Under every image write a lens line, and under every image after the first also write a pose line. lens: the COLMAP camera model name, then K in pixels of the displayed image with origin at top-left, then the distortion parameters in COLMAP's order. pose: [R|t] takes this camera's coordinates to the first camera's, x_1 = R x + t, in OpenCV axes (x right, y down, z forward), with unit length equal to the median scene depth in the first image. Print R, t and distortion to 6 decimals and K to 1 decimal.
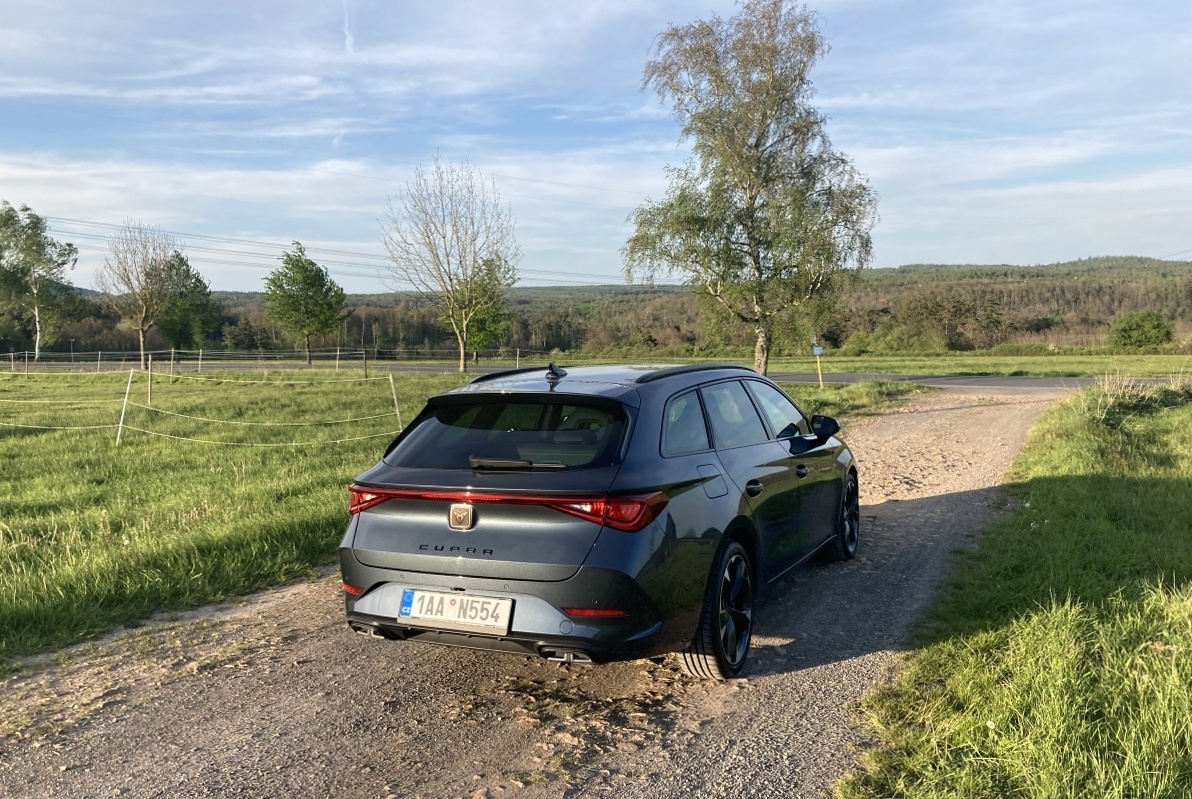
lens RADIAL K [[973.2, 0, 593.8], [0, 973.2, 438.5], [0, 0, 1]] dist [0.042015, -0.072348]
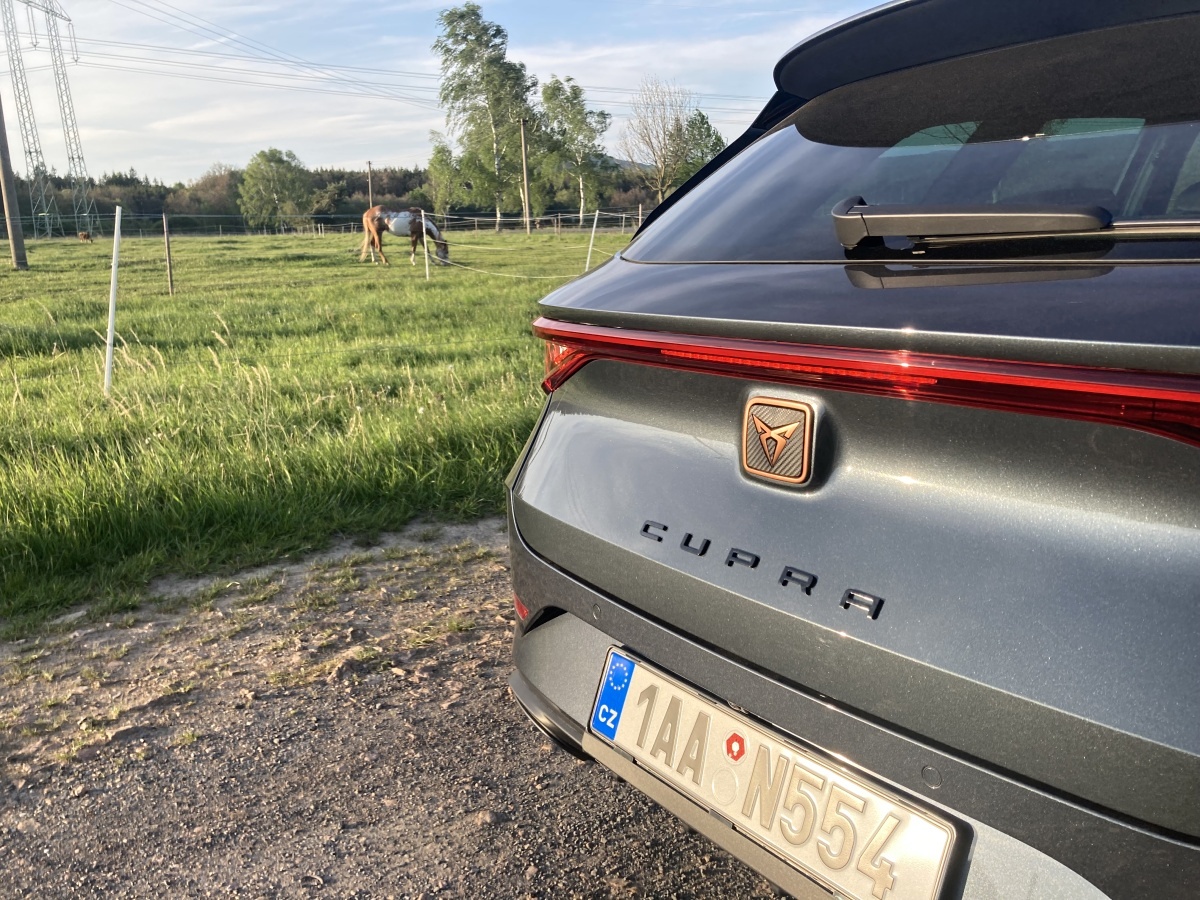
lens RADIAL K [[961.4, 0, 600.0], [0, 961.4, 450.0], [0, 0, 1]] dist [0.007756, 0.002363]
pose [[0.869352, 0.091671, -0.485617, -0.007167], [-0.018714, 0.988047, 0.153012, 0.006017], [0.493839, -0.123934, 0.860676, 0.100893]]
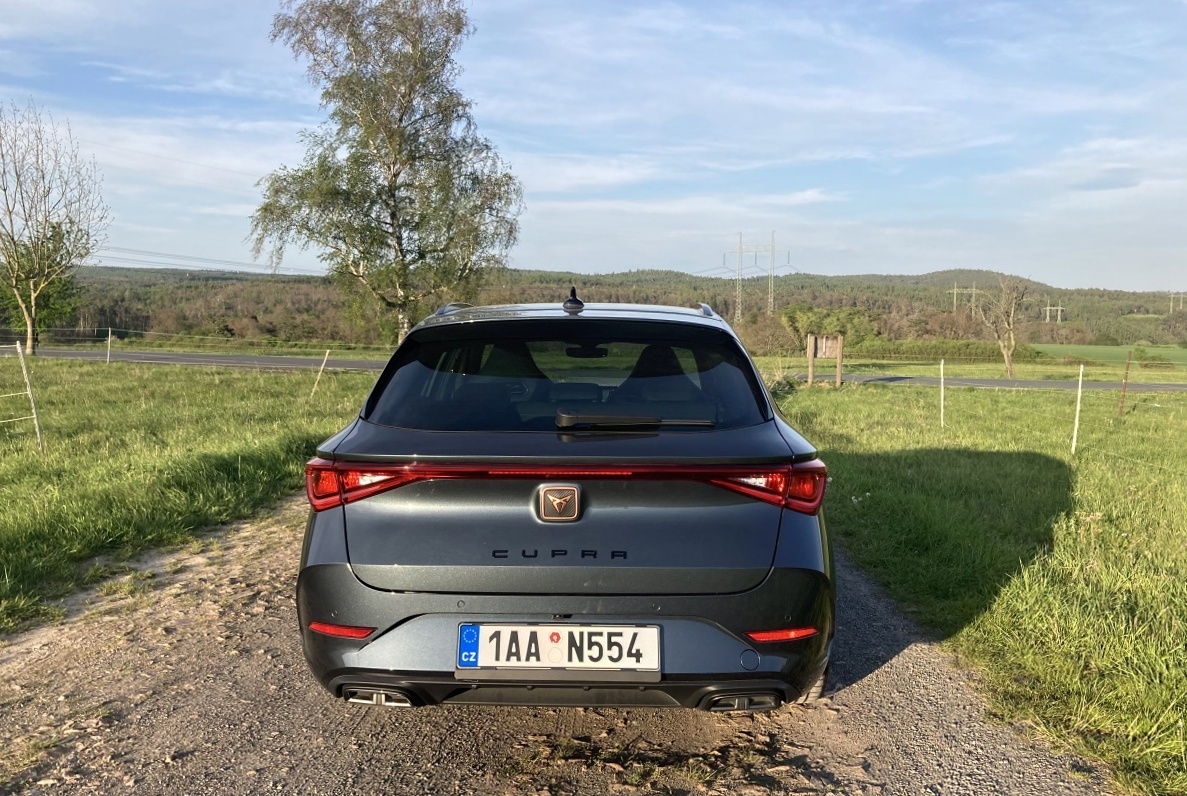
lens RADIAL K [[969.1, 0, 591.4], [0, 969.1, 436.8], [0, 0, 1]] dist [0.042015, -0.072348]
pose [[0.913444, -0.013566, 0.406738, -0.050203], [0.012144, 0.999908, 0.006076, 0.004439], [-0.406782, -0.000610, 0.913525, 0.054732]]
